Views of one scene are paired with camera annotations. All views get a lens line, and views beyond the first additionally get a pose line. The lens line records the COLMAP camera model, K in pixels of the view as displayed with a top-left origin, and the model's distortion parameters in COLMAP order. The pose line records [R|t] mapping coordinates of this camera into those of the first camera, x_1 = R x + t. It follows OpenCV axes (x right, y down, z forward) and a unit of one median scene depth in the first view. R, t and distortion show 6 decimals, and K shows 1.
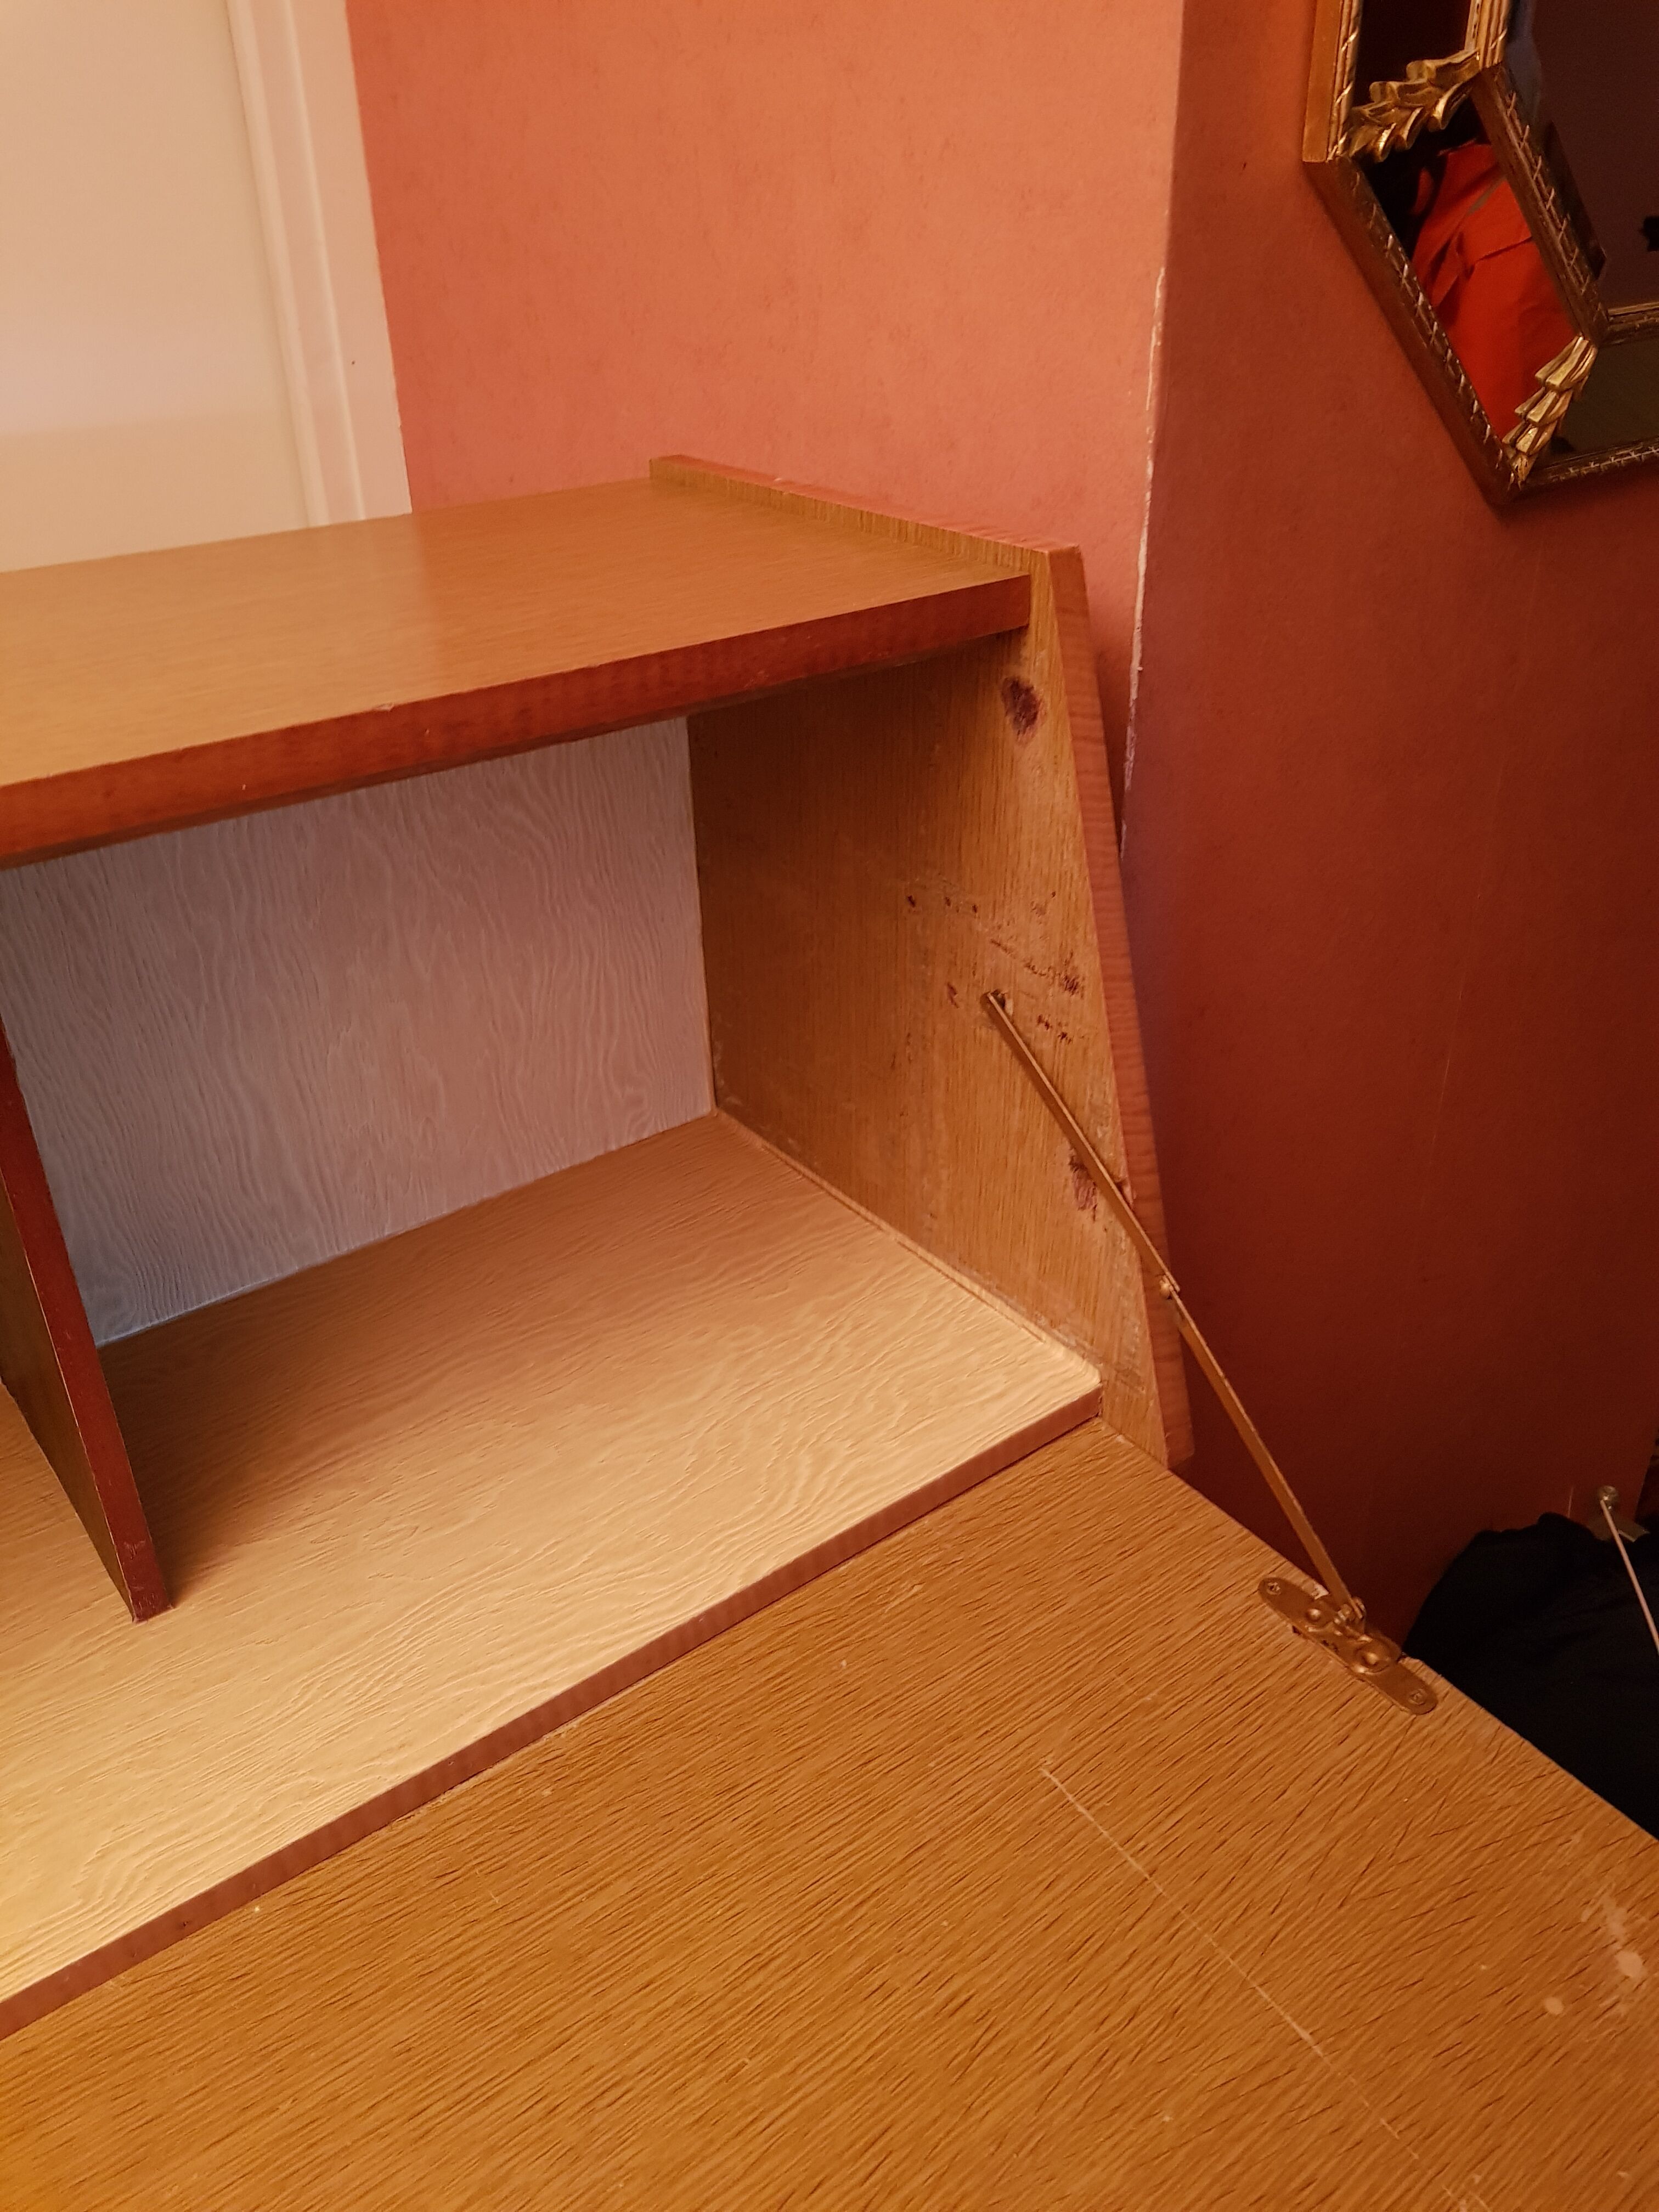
lens RADIAL K [[1689.1, 0, 820.2], [0, 1689.1, 1146.3], [0, 0, 1]] dist [0.040971, -0.072709]
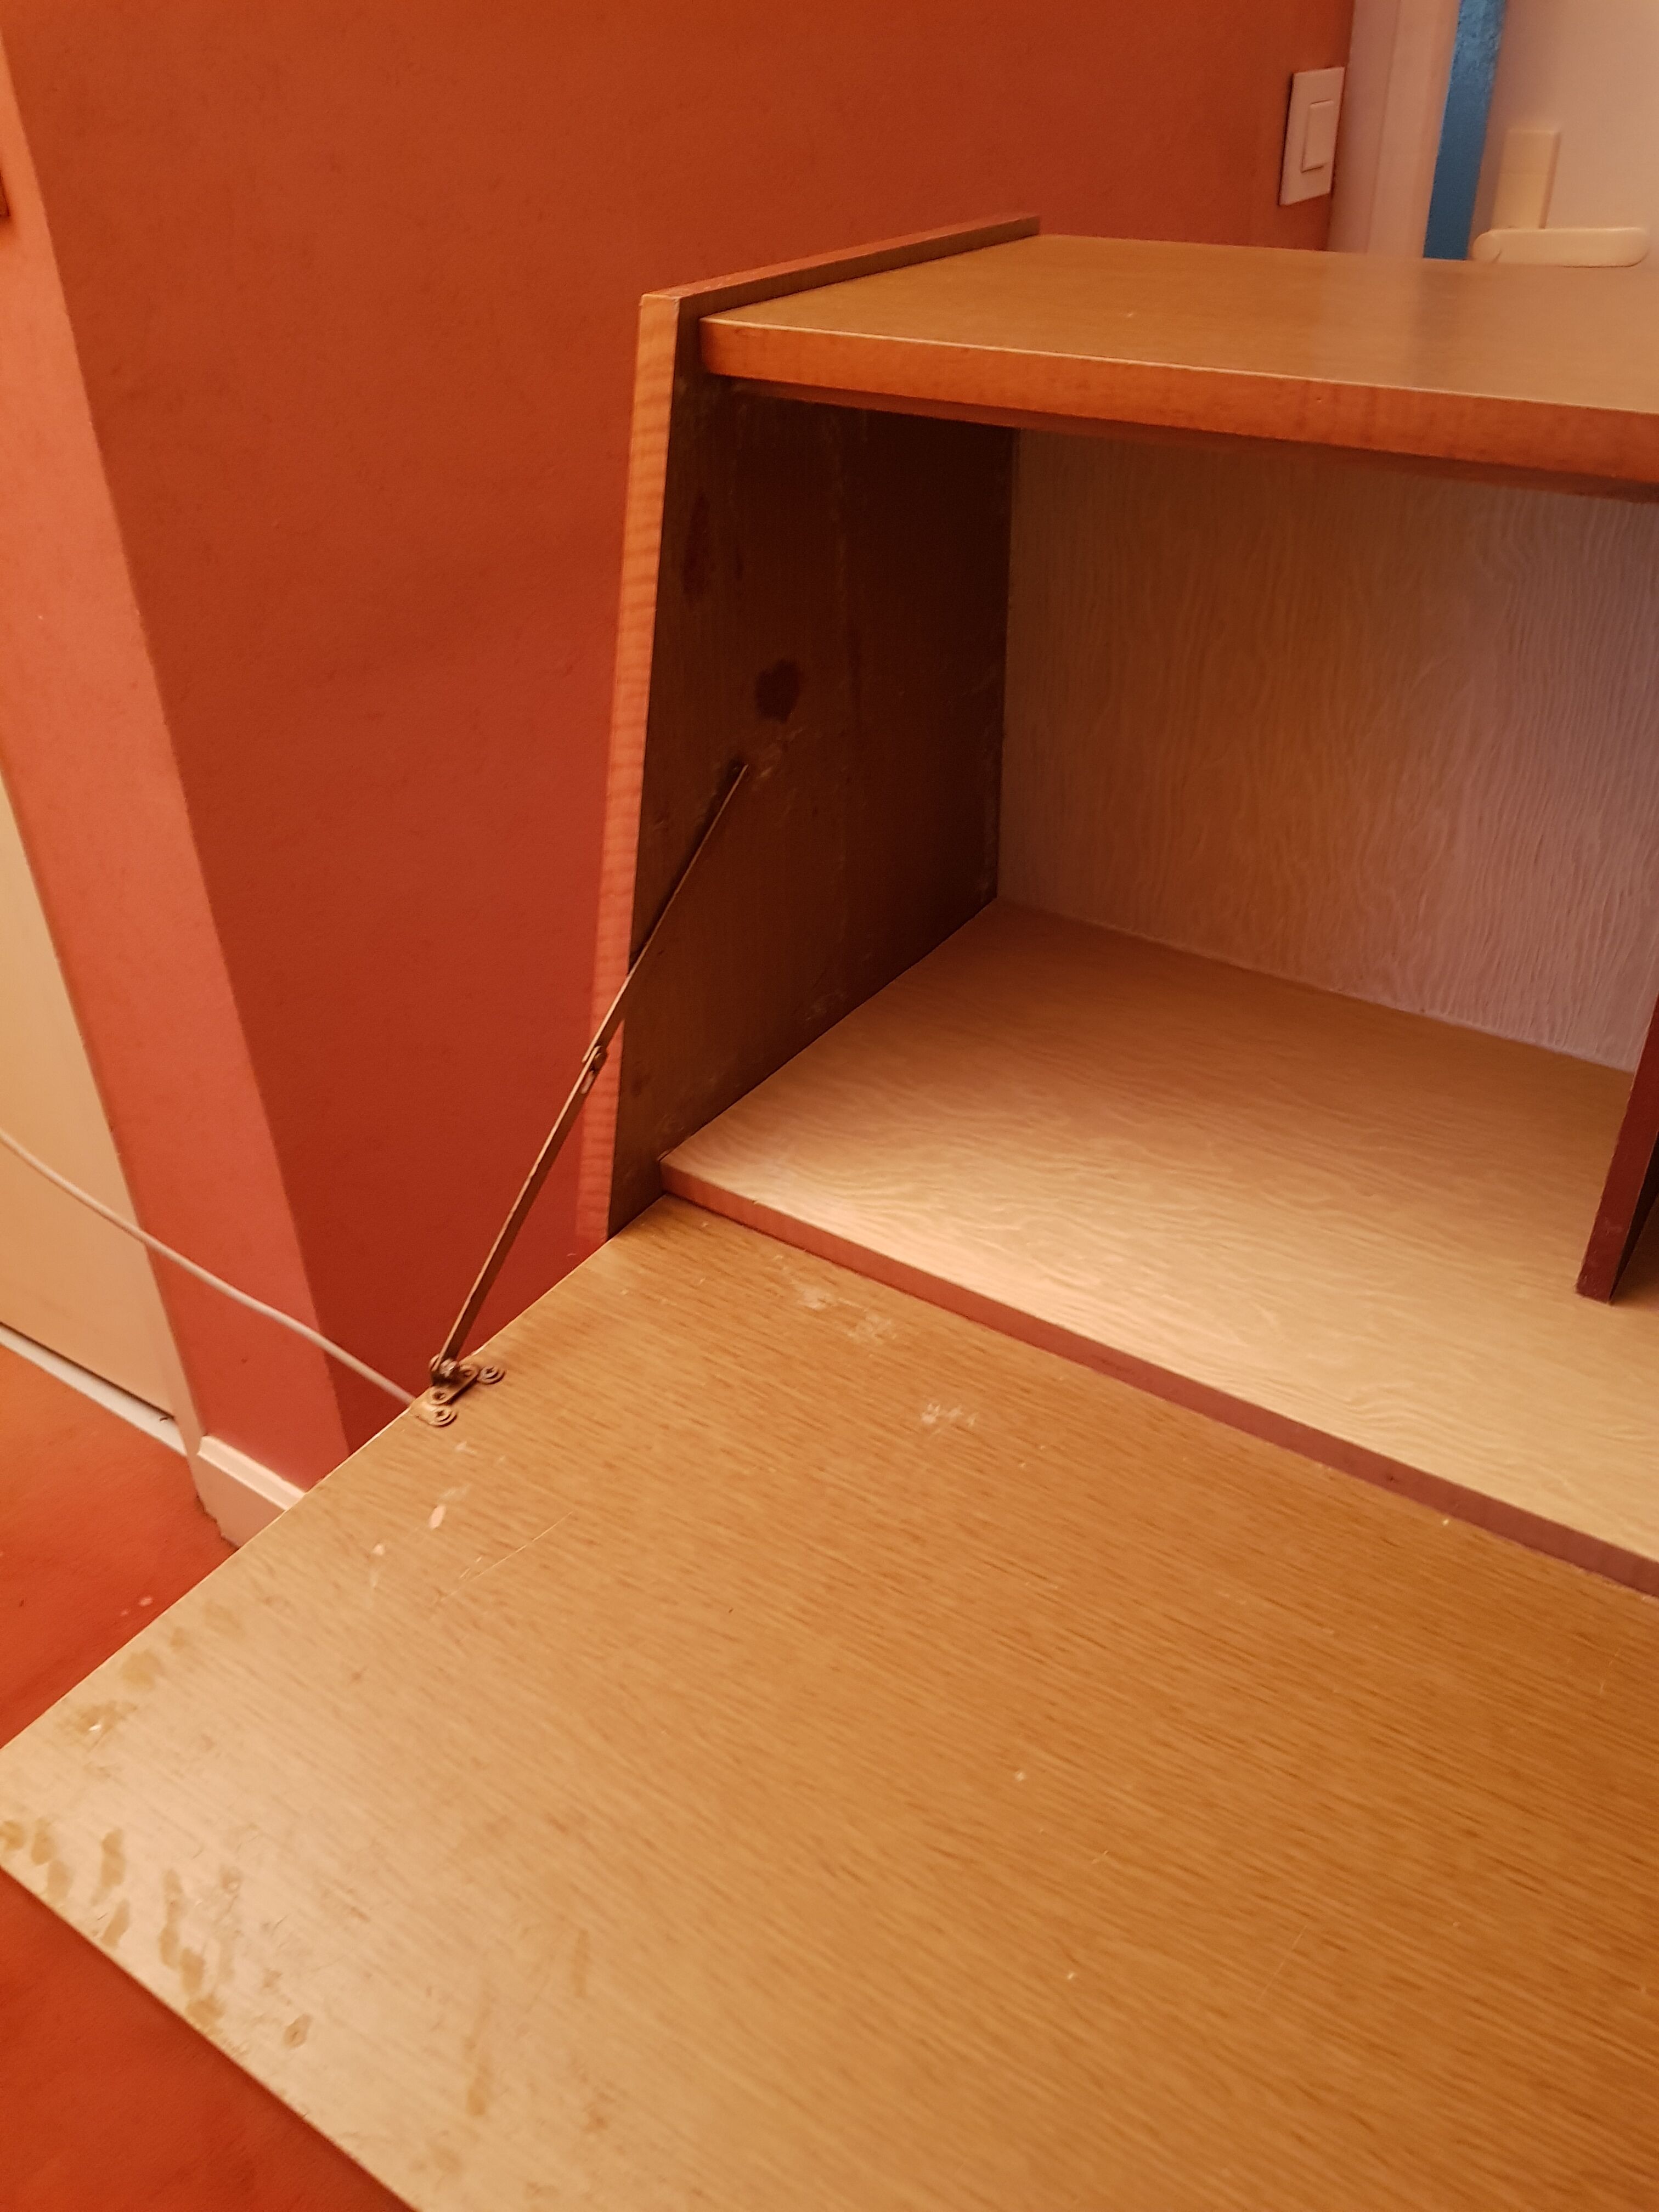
lens RADIAL K [[1689.1, 0, 844.3], [0, 1689.1, 1132.4], [0, 0, 1]] dist [0.040971, -0.072709]
pose [[0.333211, 0.537202, -0.774845, 0.216074], [-0.469707, 0.807150, 0.357608, 0.037084], [0.817524, 0.244792, 0.521278, 0.054825]]
